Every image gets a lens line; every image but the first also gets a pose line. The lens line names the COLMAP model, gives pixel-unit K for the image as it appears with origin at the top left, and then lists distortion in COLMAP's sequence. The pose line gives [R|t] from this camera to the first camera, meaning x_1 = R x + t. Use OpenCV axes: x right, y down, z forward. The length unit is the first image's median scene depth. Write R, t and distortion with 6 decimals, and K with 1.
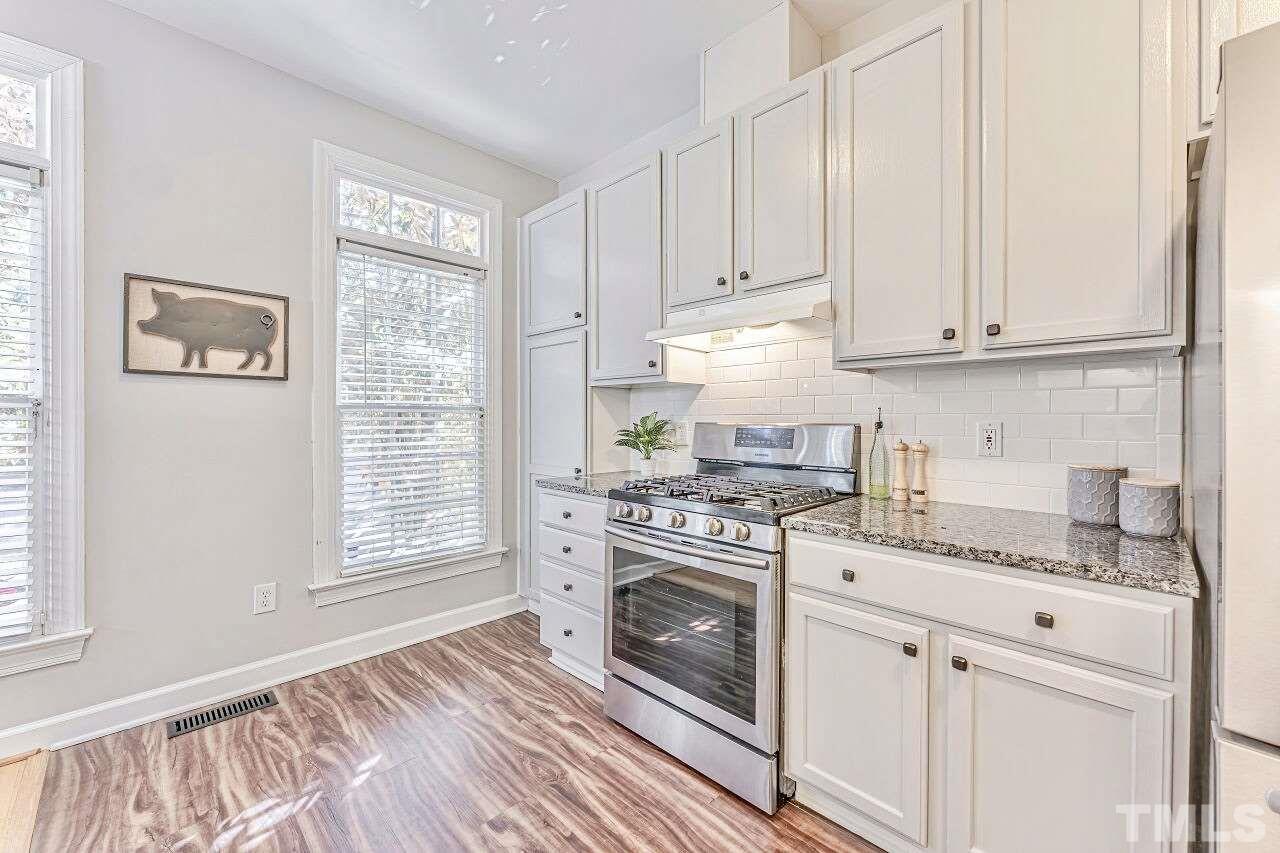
lens RADIAL K [[526.4, 0, 648.6], [0, 526.4, 411.0], [0, 0, 1]] dist [-0.000183, -0.000702]
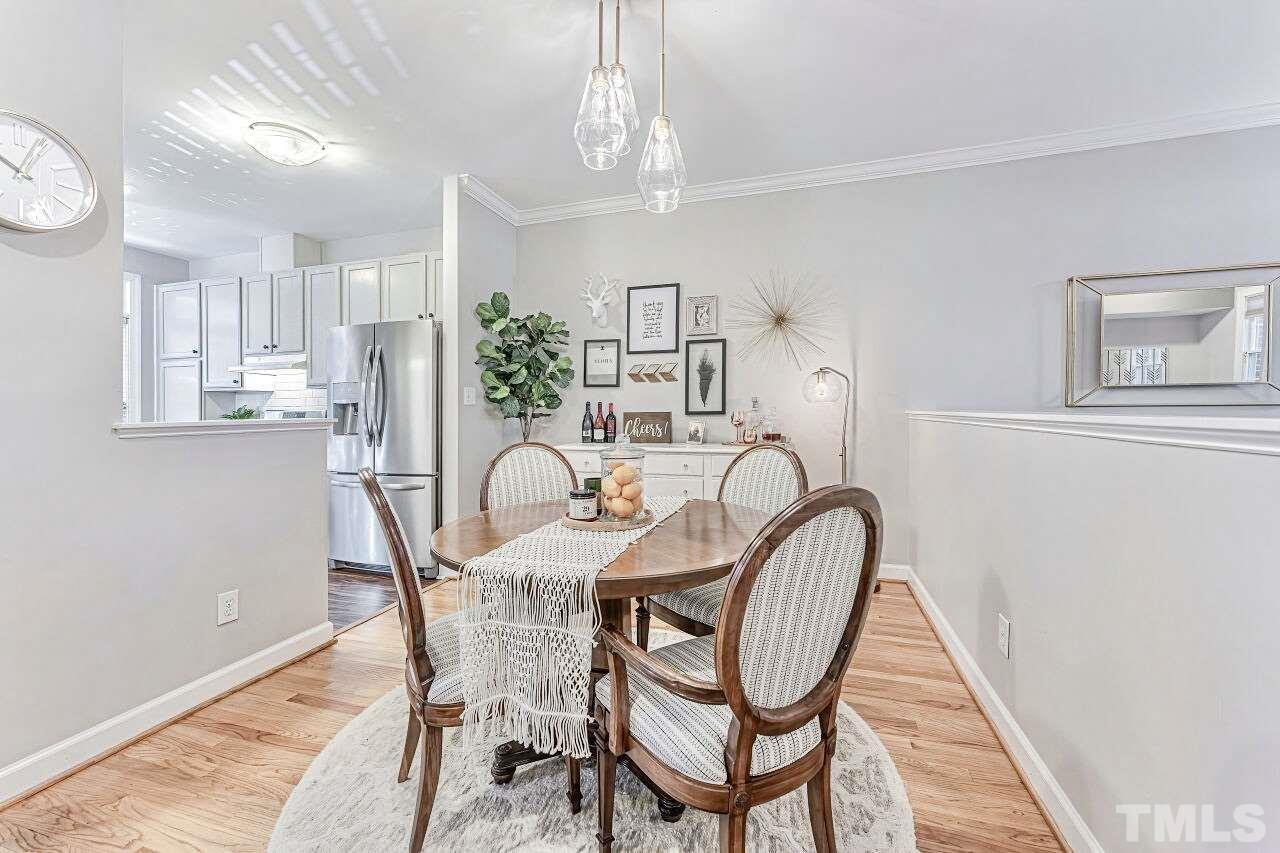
lens RADIAL K [[526.4, 0, 639.3], [0, 526.4, 416.9], [0, 0, 1]] dist [-0.000183, -0.000702]
pose [[0.894338, -0.003722, 0.447377, 0.507370], [-0.003633, 0.999872, 0.015581, 0.010508], [-0.447378, -0.015560, 0.894210, -1.571741]]
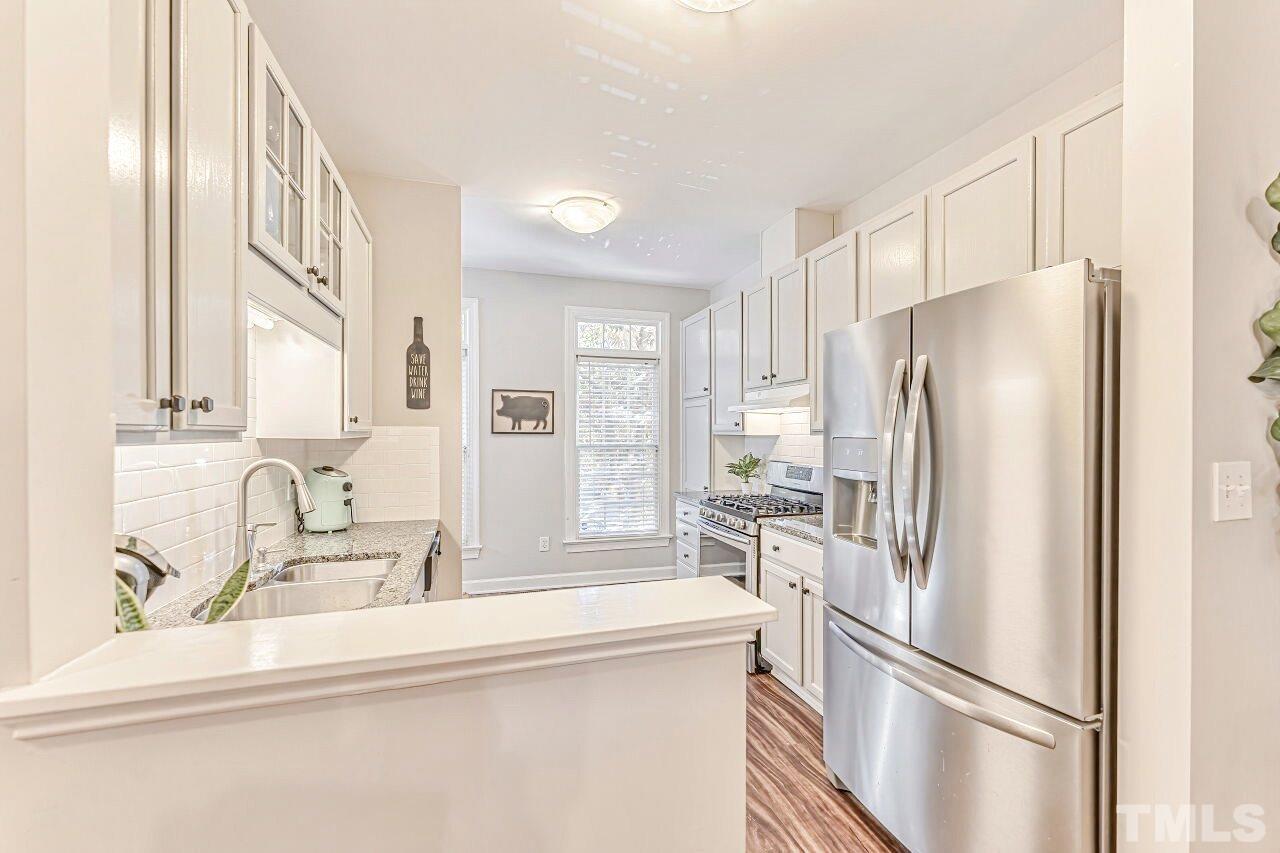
lens RADIAL K [[526.4, 0, 642.2], [0, 526.4, 426.8], [0, 0, 1]] dist [-0.000183, -0.000702]
pose [[0.886275, -0.001693, -0.463157, 0.510617], [0.001823, 0.999998, -0.000167, -0.083757], [0.463156, -0.000696, 0.886276, -0.579351]]
